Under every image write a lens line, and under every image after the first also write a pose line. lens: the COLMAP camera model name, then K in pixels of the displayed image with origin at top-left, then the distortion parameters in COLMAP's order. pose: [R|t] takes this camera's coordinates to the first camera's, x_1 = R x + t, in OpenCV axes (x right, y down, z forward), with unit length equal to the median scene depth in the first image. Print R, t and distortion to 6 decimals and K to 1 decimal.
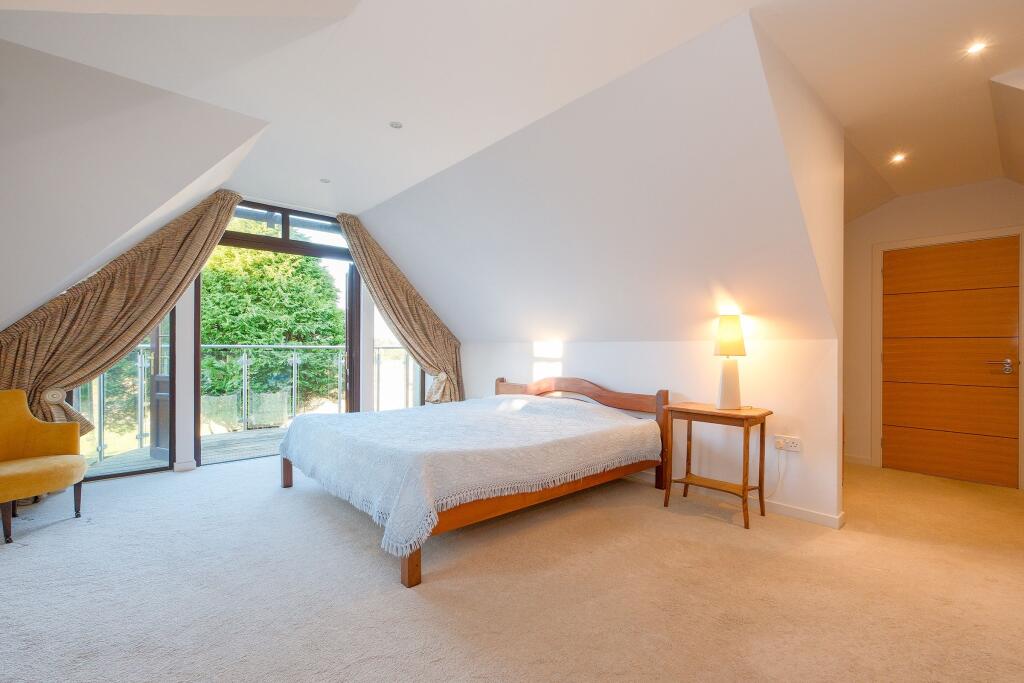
lens RADIAL K [[444.6, 0, 512.2], [0, 444.6, 346.1], [0, 0, 1]] dist [-0.009430, 0.000012]
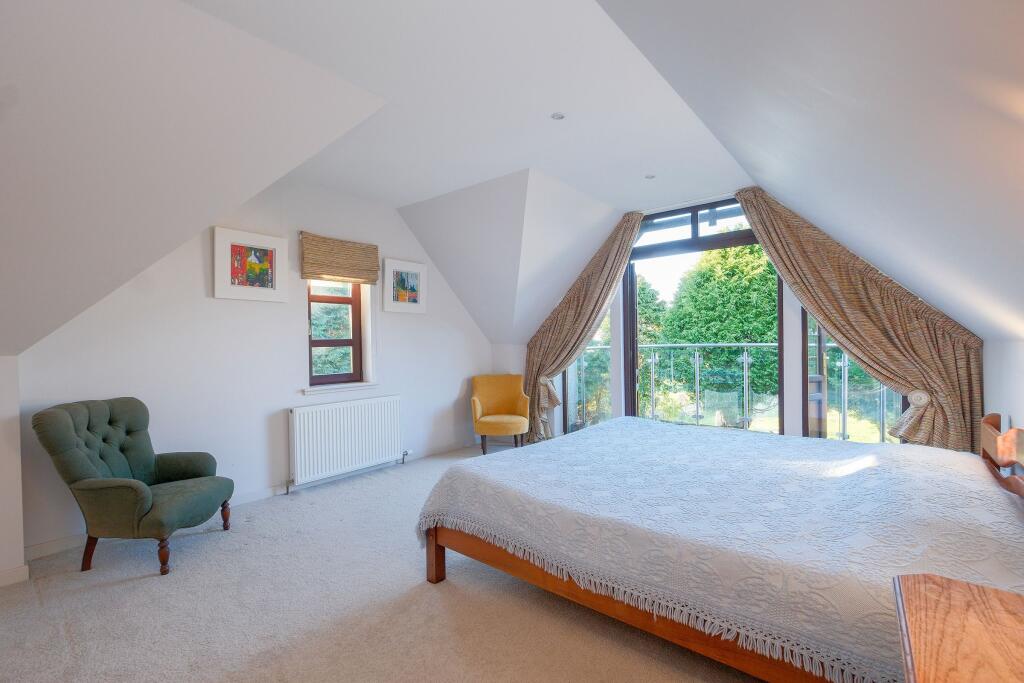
lens RADIAL K [[444.6, 0, 512.2], [0, 444.6, 338.3], [0, 0, 1]] dist [-0.009430, 0.000012]
pose [[0.167491, -0.013341, -0.985783, 0.424807], [0.020426, 0.999741, -0.010059, -0.020223], [0.985662, -0.018450, 0.167720, 0.486212]]
